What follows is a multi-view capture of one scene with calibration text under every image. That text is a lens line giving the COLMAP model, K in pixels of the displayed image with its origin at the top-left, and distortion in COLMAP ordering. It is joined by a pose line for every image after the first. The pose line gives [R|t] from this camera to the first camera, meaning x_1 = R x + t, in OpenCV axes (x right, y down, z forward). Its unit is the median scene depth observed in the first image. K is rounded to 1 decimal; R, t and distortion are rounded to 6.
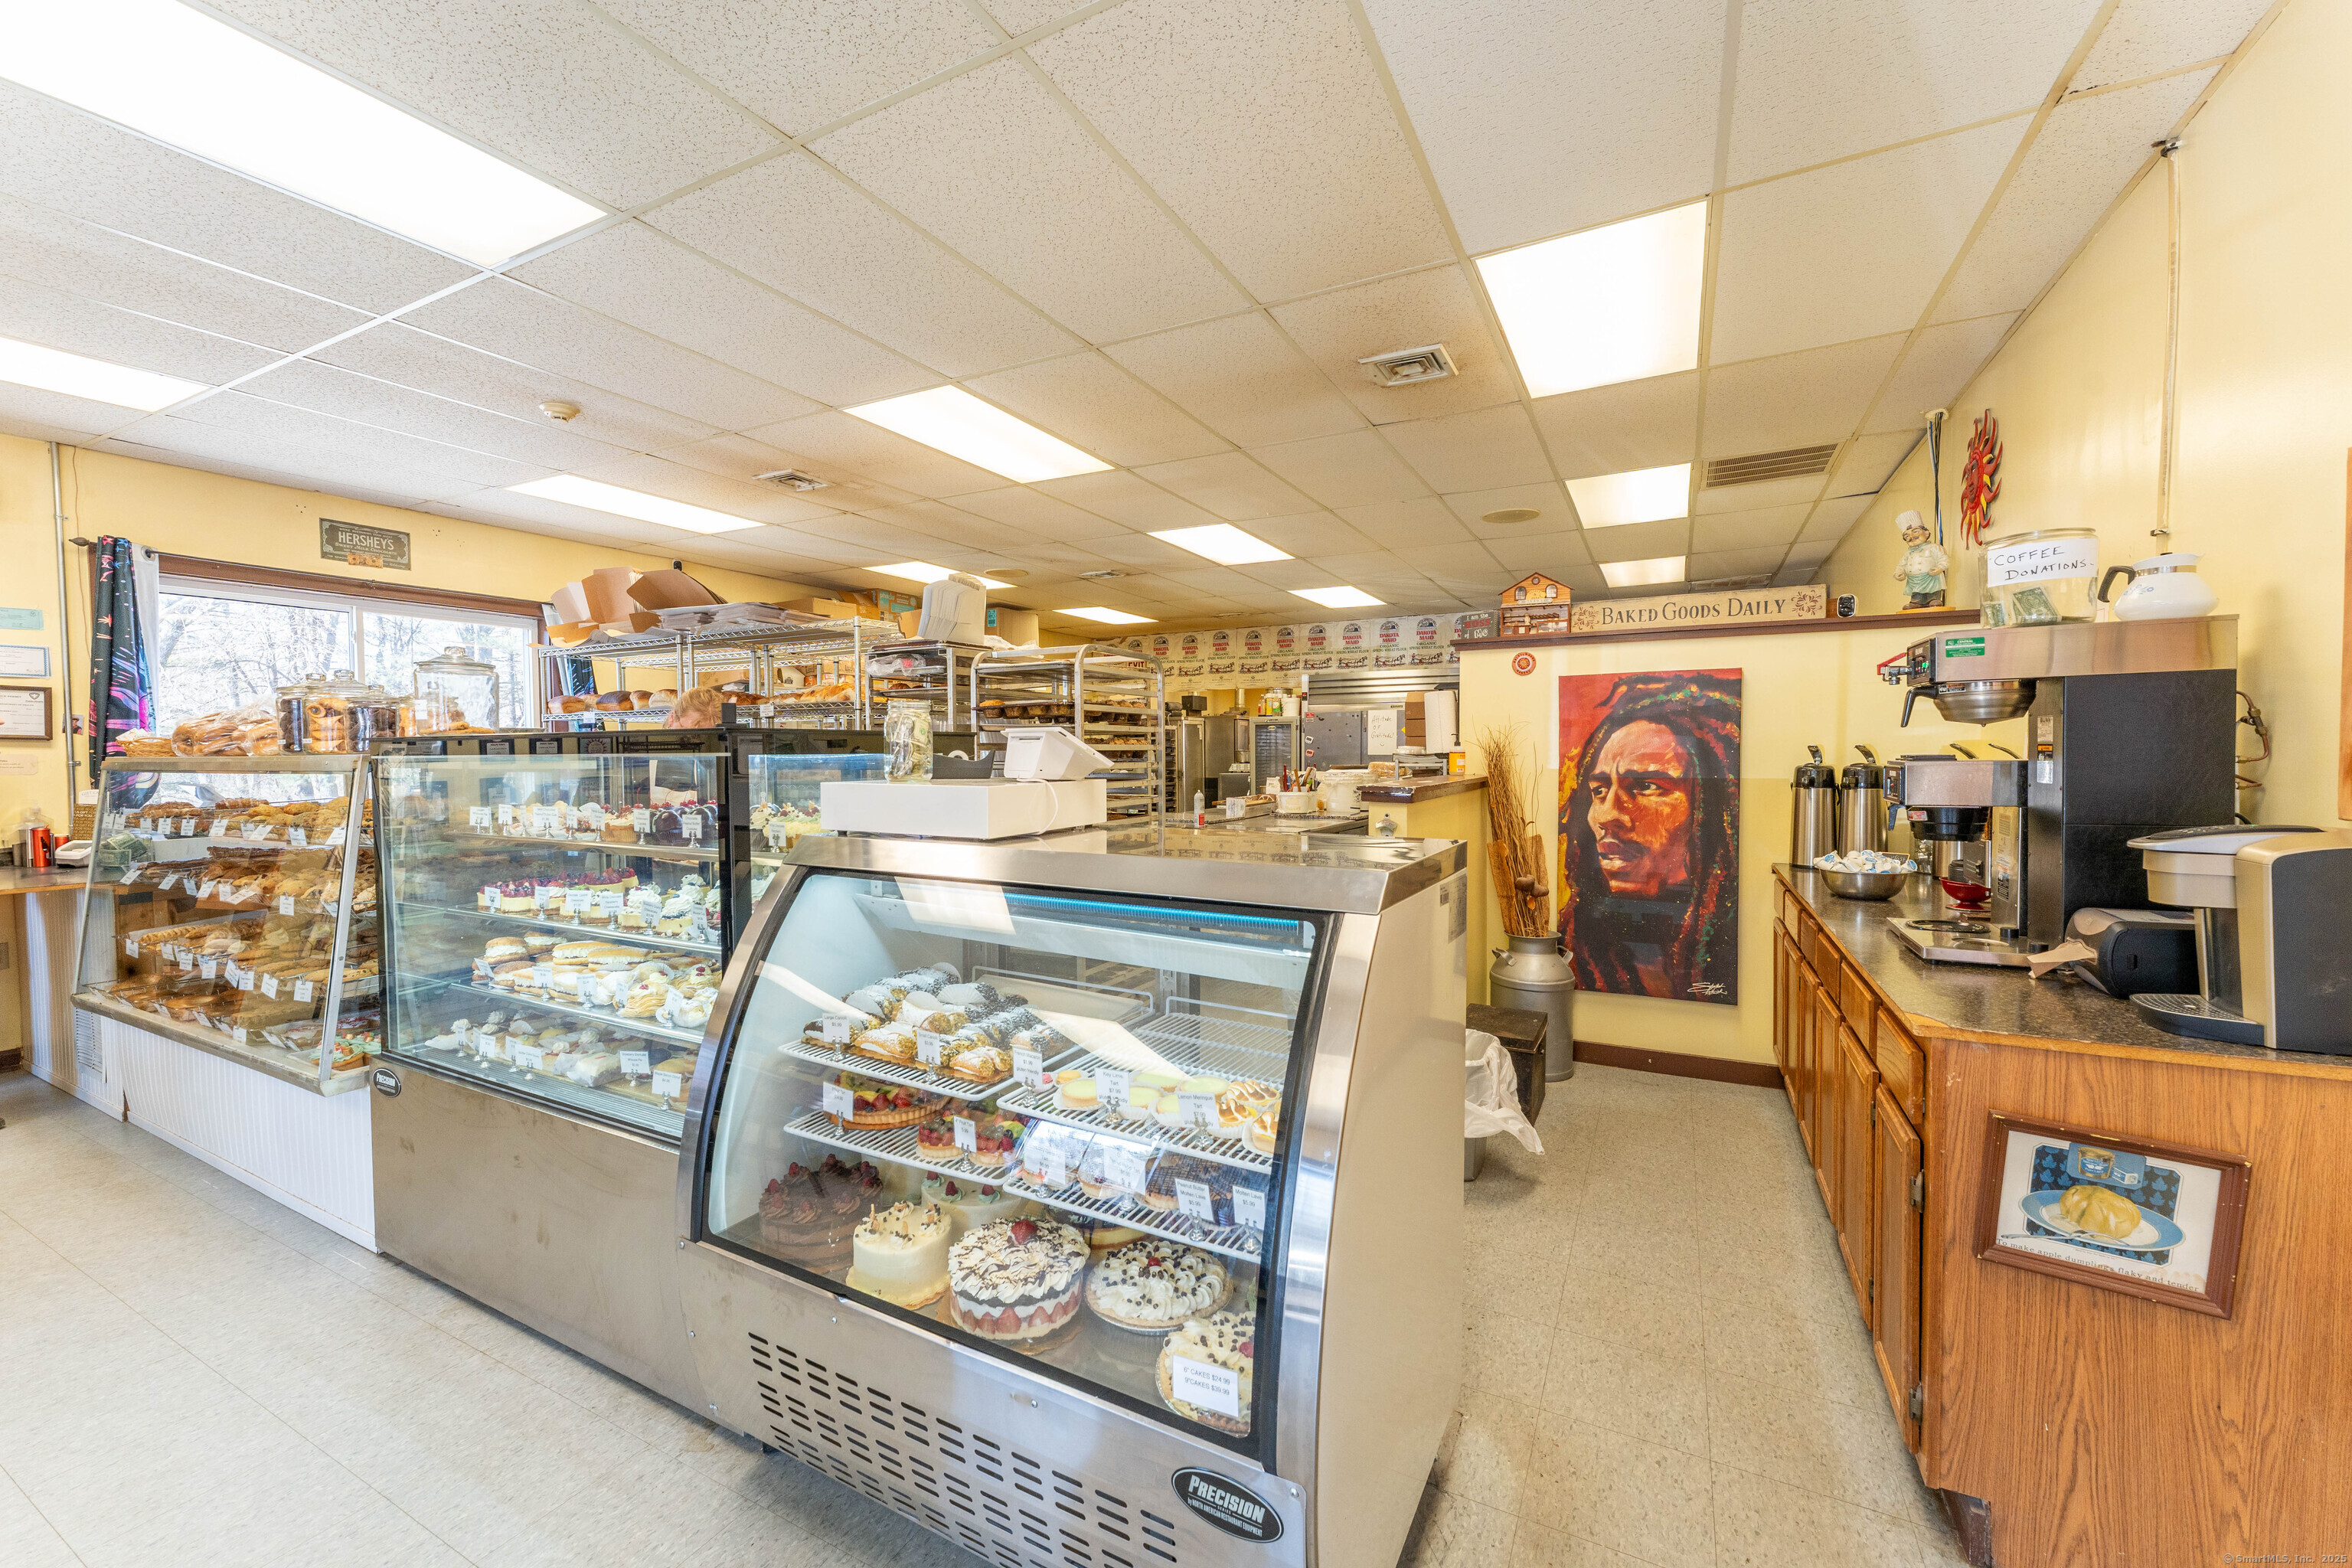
lens RADIAL K [[941.0, 0, 1172.4], [0, 941.0, 780.0], [0, 0, 1]] dist [0.000167, 0.000227]
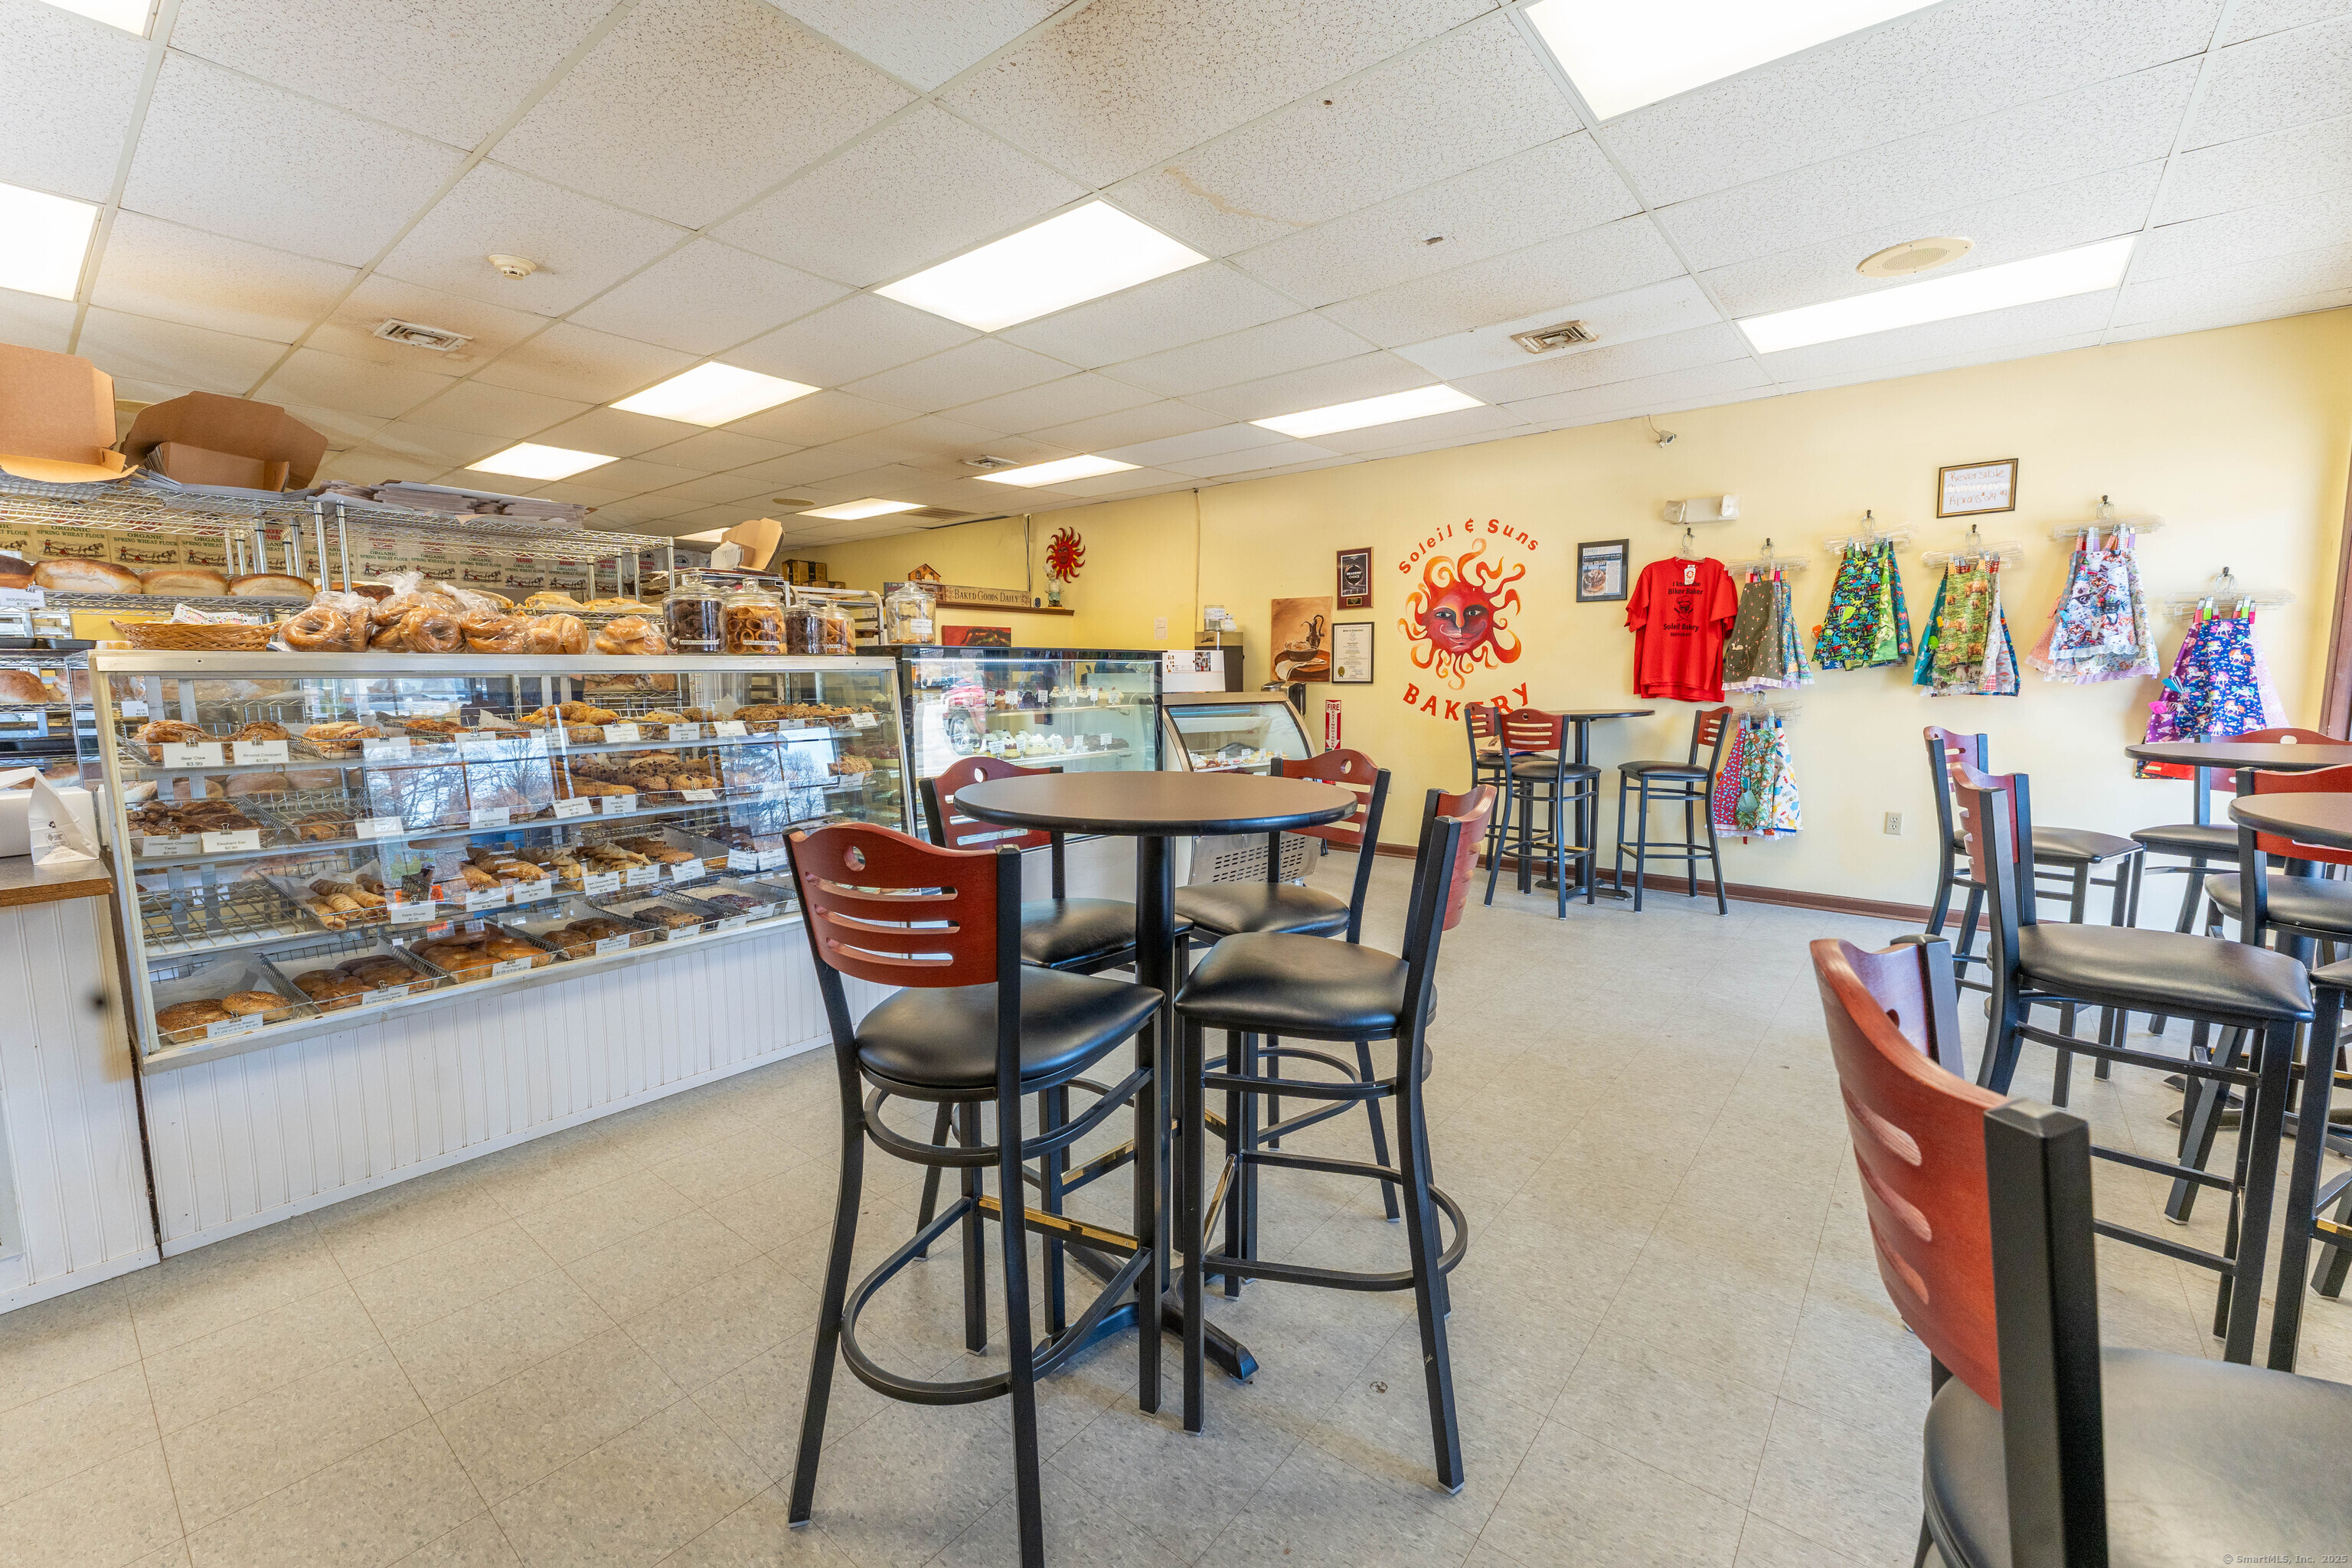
lens RADIAL K [[970.6, 0, 1176.9], [0, 970.6, 781.1], [0, 0, 1]] dist [0.001081, 0.000061]
pose [[0.194024, -0.105024, 0.975359, -1.435873], [0.034565, 0.994367, 0.100195, 0.016172], [-0.980388, 0.014273, 0.196561, 0.217965]]
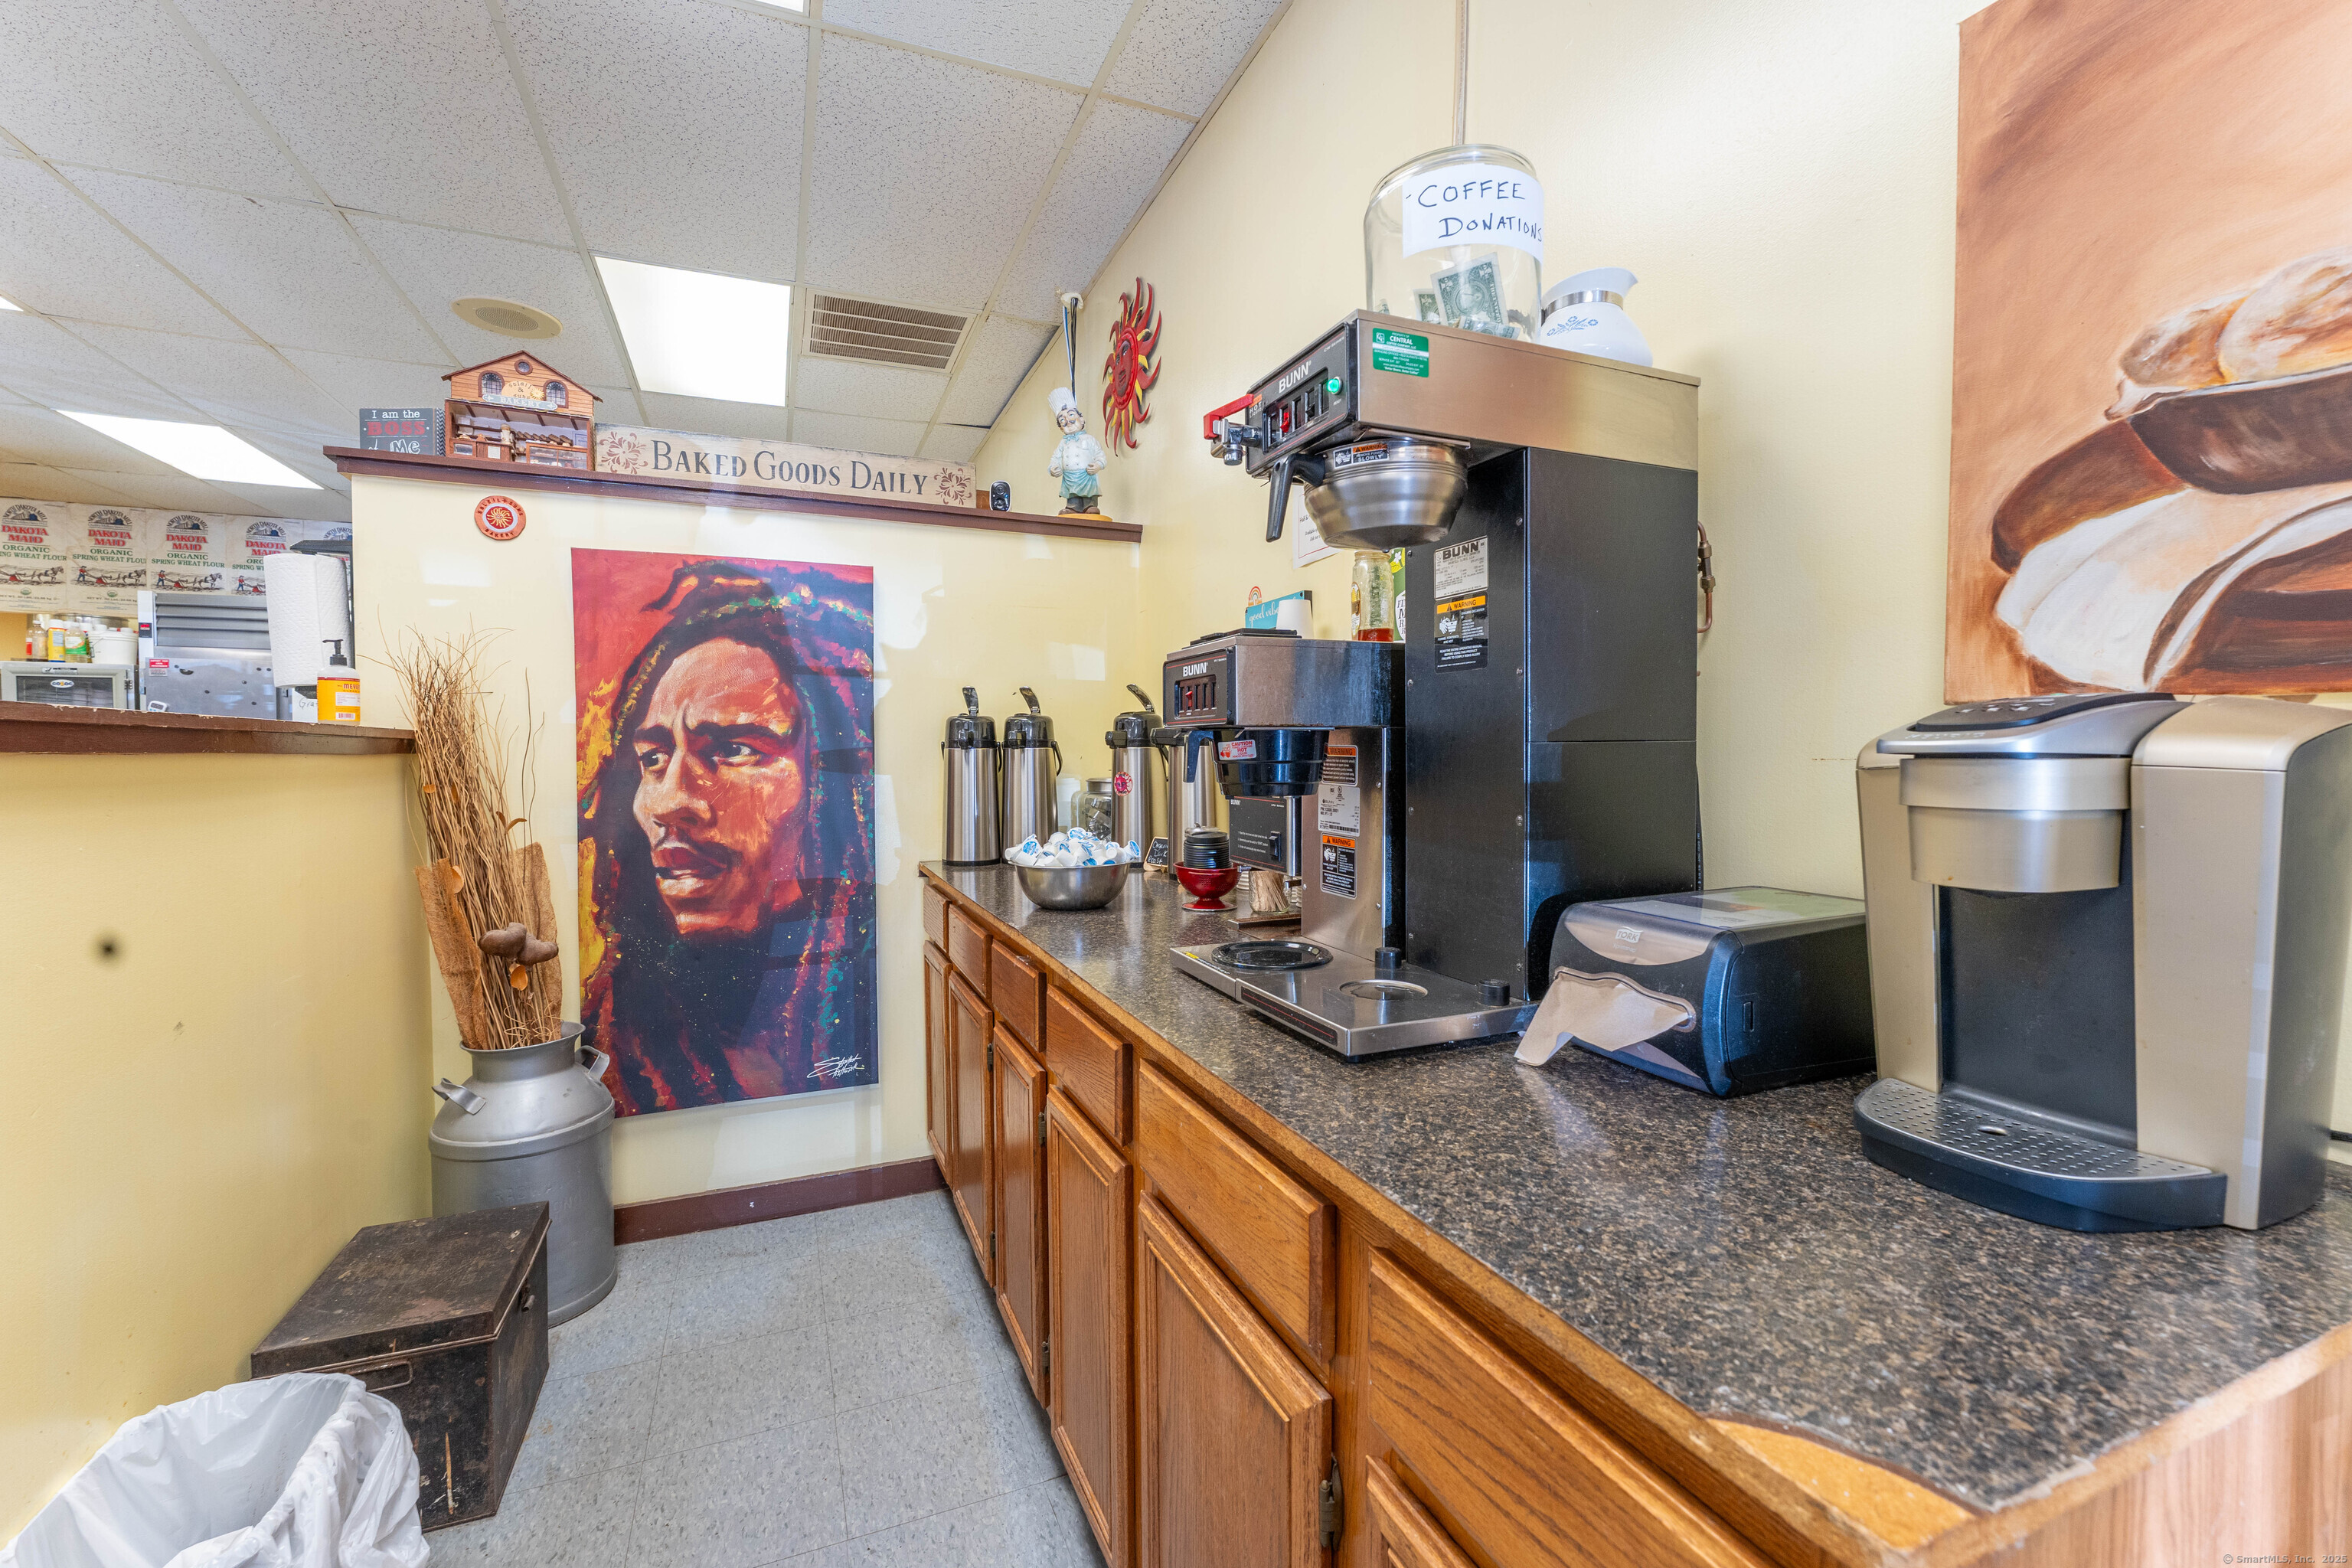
lens RADIAL K [[969.5, 0, 1173.1], [0, 969.5, 785.9], [0, 0, 1]] dist [-0.007358, 0.000667]
pose [[0.634220, -0.019615, 0.772904, 0.211936], [0.020995, 0.999746, 0.008144, 0.031183], [-0.772868, 0.011062, 0.634471, 0.408915]]
